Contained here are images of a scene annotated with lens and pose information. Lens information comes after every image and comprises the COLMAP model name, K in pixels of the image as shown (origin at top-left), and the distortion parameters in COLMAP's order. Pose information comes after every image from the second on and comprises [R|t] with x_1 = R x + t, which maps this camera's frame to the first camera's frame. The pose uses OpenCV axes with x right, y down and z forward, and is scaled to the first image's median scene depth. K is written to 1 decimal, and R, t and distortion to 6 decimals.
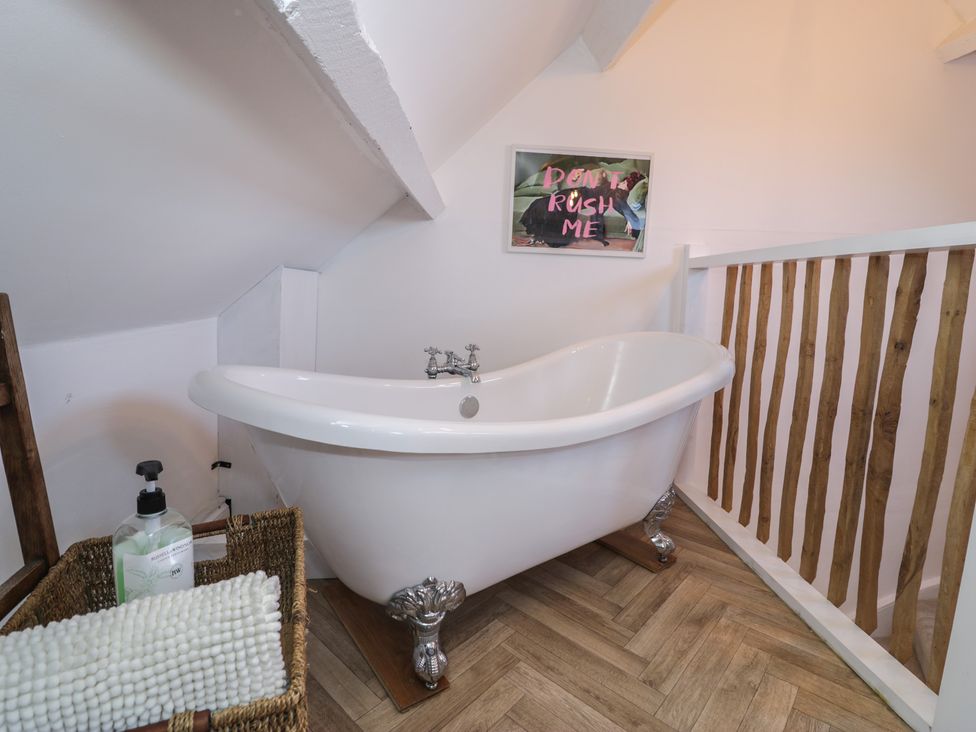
lens RADIAL K [[508.0, 0, 485.1], [0, 508.0, 367.7], [0, 0, 1]] dist [0.001424, -0.014251]
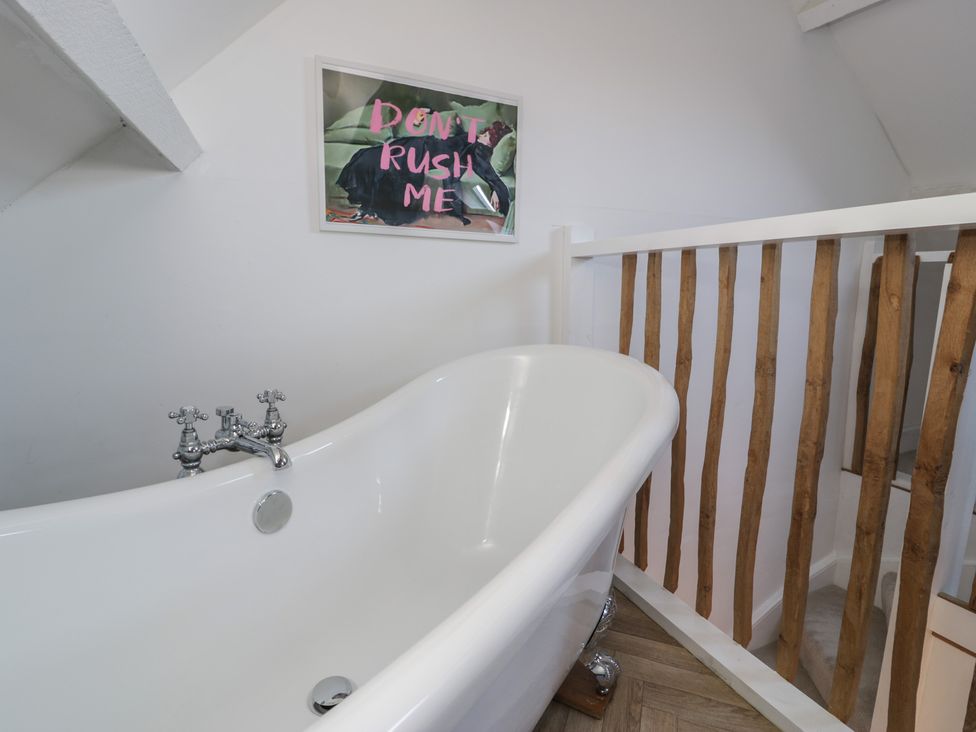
lens RADIAL K [[508.0, 0, 485.1], [0, 508.0, 367.7], [0, 0, 1]] dist [0.001424, -0.014251]
pose [[0.933208, -0.075392, 0.351340, 0.001063], [0.071171, 0.997152, 0.024931, -0.060131], [-0.352219, 0.001739, 0.935916, 0.341729]]
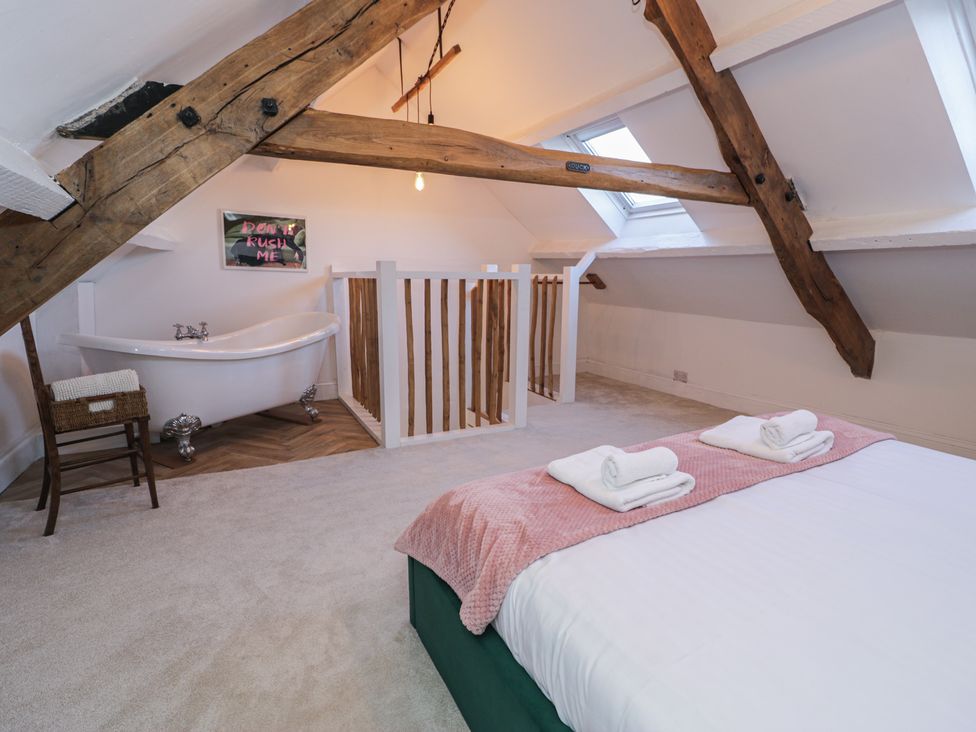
lens RADIAL K [[508.0, 0, 485.1], [0, 508.0, 367.7], [0, 0, 1]] dist [0.001424, -0.014251]
pose [[0.910109, -0.078160, 0.406931, 0.126055], [0.066689, 0.996876, 0.042320, 0.096428], [-0.408967, -0.011378, 0.912478, -0.968212]]
